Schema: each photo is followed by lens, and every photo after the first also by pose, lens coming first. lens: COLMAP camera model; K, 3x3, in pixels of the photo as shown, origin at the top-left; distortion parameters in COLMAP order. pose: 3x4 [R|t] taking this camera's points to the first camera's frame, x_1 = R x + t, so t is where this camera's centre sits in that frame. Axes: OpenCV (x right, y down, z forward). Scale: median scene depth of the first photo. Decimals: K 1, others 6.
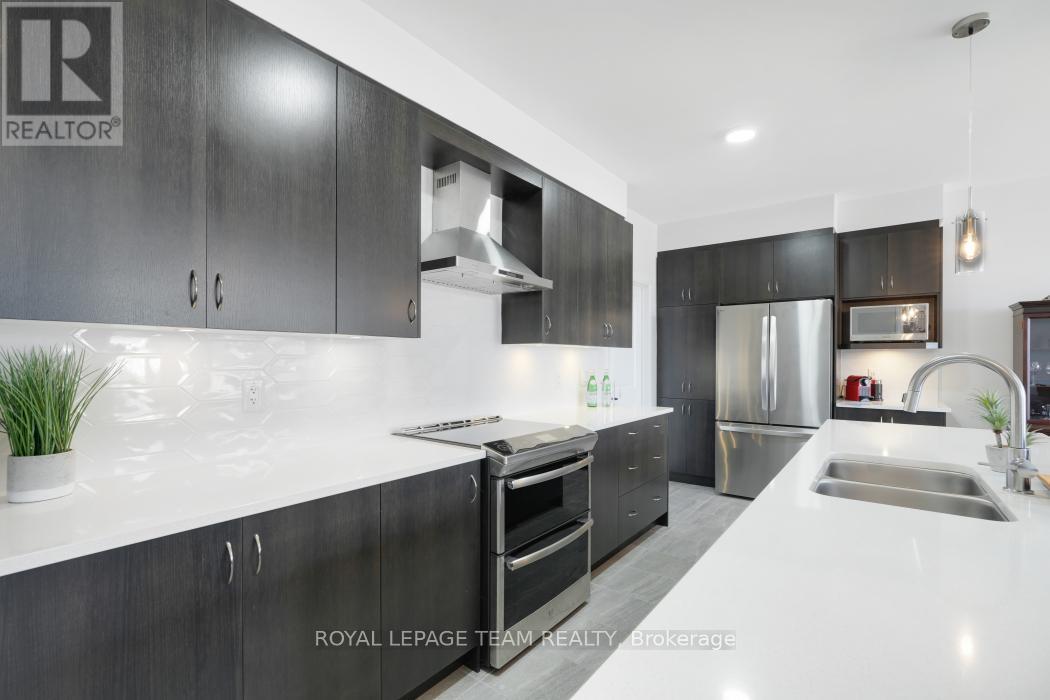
lens RADIAL K [[466.4, 0, 523.4], [0, 466.4, 363.5], [0, 0, 1]] dist [-0.008354, 0.000203]
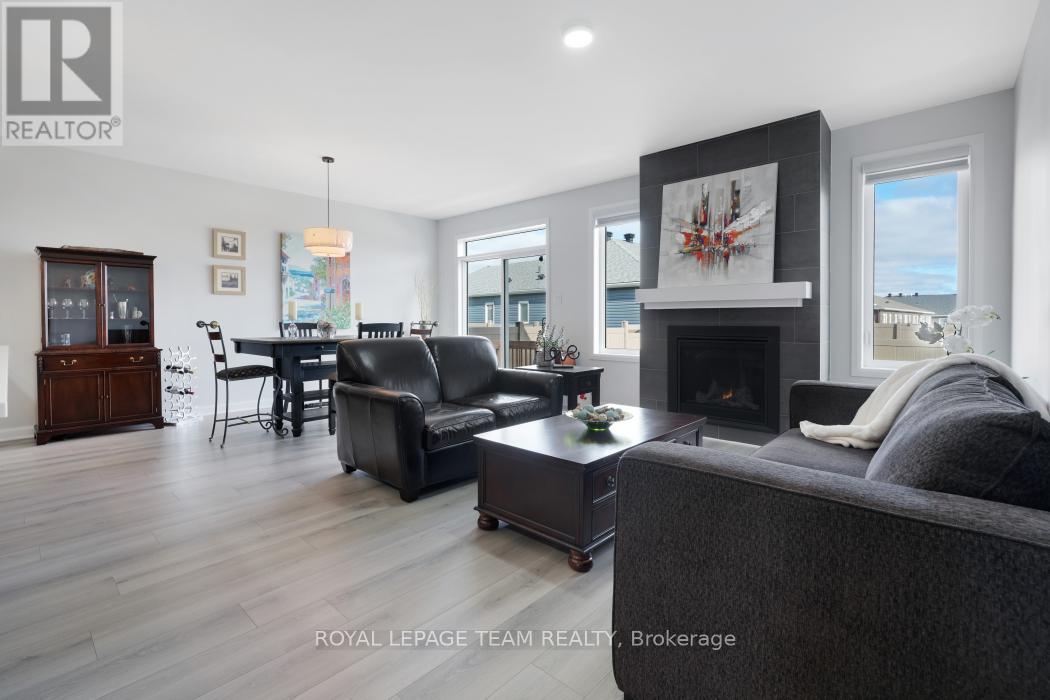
lens RADIAL K [[471.2, 0, 526.1], [0, 471.2, 326.1], [0, 0, 1]] dist [-0.012058, 0.005270]
pose [[0.079145, -0.010269, 0.996810, -0.012187], [0.007871, 0.999922, 0.009676, 0.076704], [-0.996832, 0.007080, 0.079219, -0.375059]]
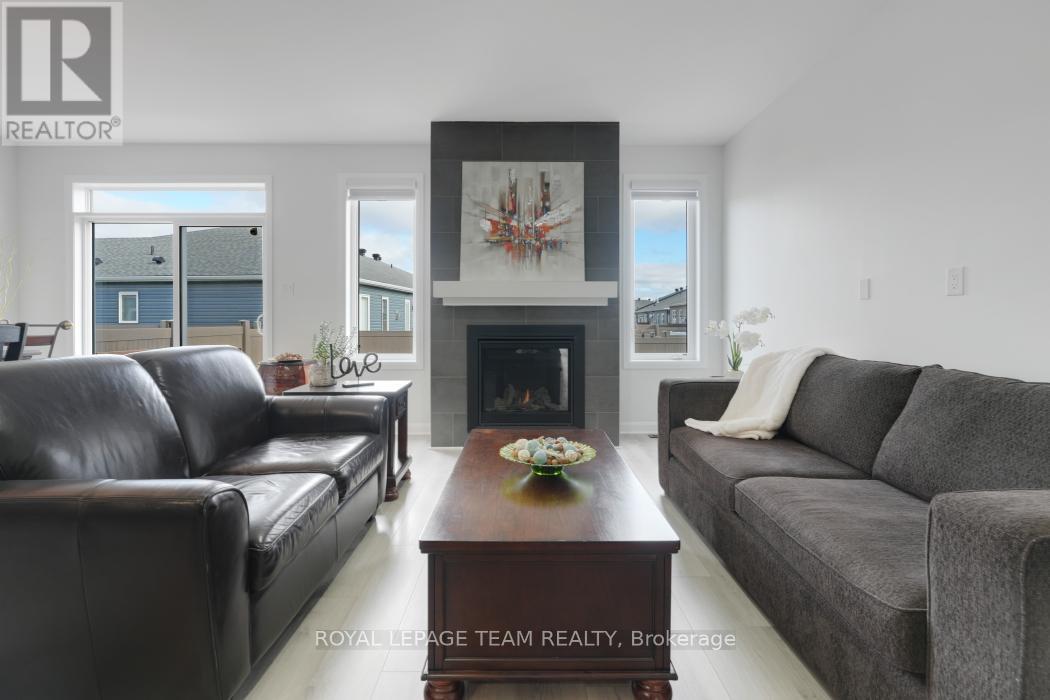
lens RADIAL K [[472.7, 0, 528.6], [0, 472.7, 319.7], [0, 0, 1]] dist [-0.010184, 0.001036]
pose [[-0.619567, 0.000548, 0.784943, 0.404360], [0.007611, 0.999957, 0.005309, 0.072933], [-0.784907, 0.009264, -0.619545, -0.027397]]
